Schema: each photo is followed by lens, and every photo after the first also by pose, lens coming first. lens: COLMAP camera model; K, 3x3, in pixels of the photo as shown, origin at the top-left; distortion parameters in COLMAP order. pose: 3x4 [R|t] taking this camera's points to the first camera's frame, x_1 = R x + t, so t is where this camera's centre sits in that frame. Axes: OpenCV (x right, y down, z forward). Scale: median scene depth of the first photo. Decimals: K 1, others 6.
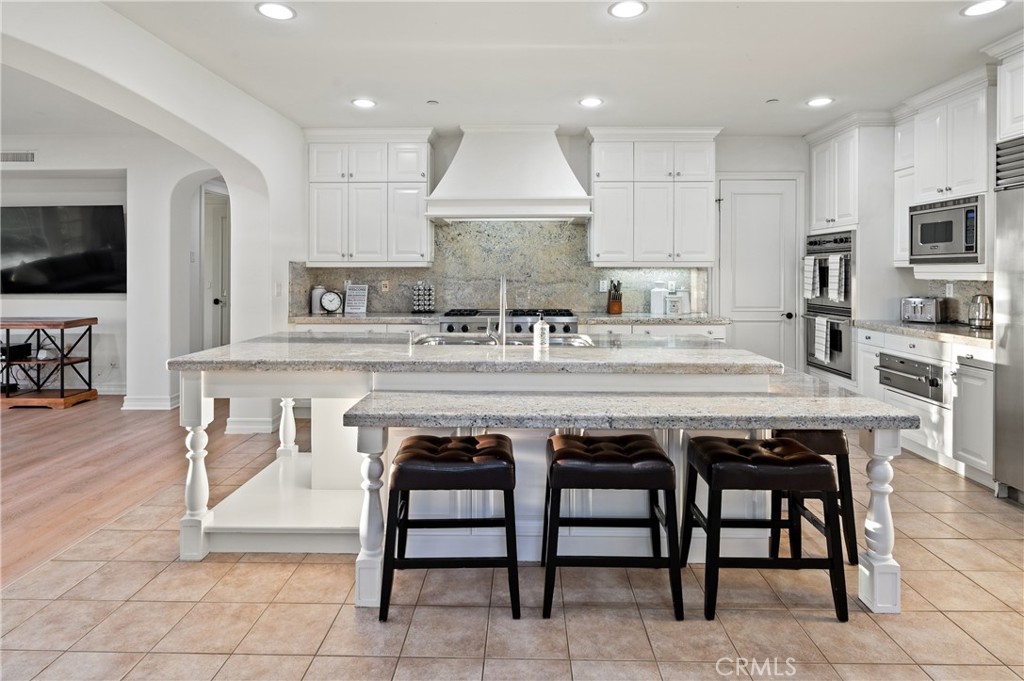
lens RADIAL K [[551.0, 0, 511.1], [0, 551.0, 269.5], [0, 0, 1]] dist [0.001074, 0.000250]
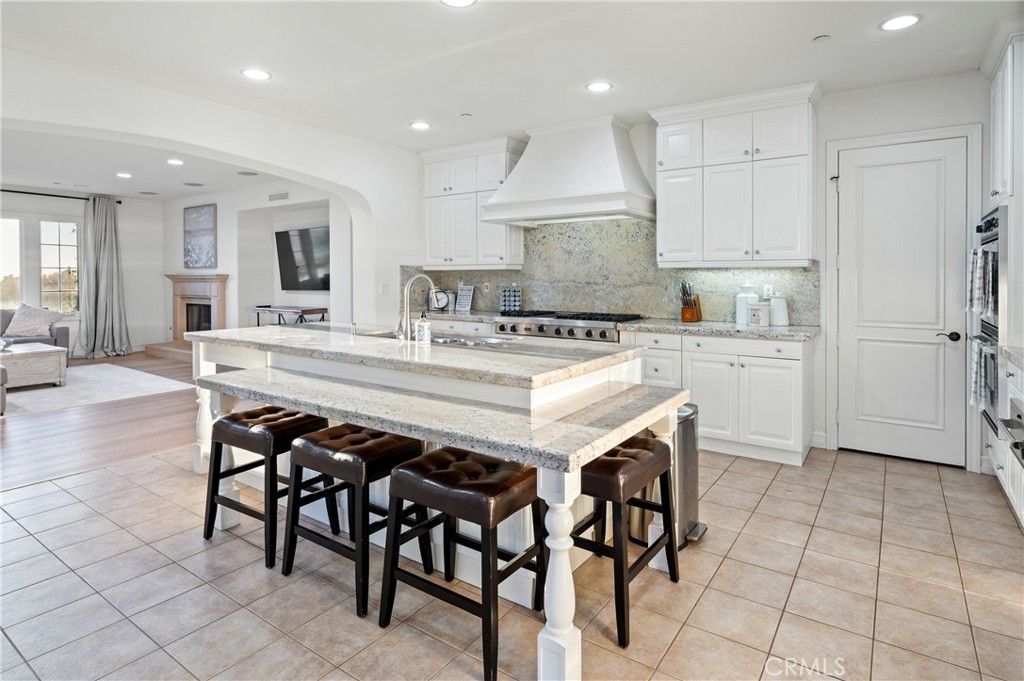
lens RADIAL K [[548.1, 0, 513.0], [0, 548.1, 280.3], [0, 0, 1]] dist [0.000664, 0.000226]
pose [[0.832339, 0.003451, -0.554257, 0.436076], [0.001778, 0.999959, 0.008896, 0.007058], [0.554264, -0.008390, 0.832298, 0.132800]]
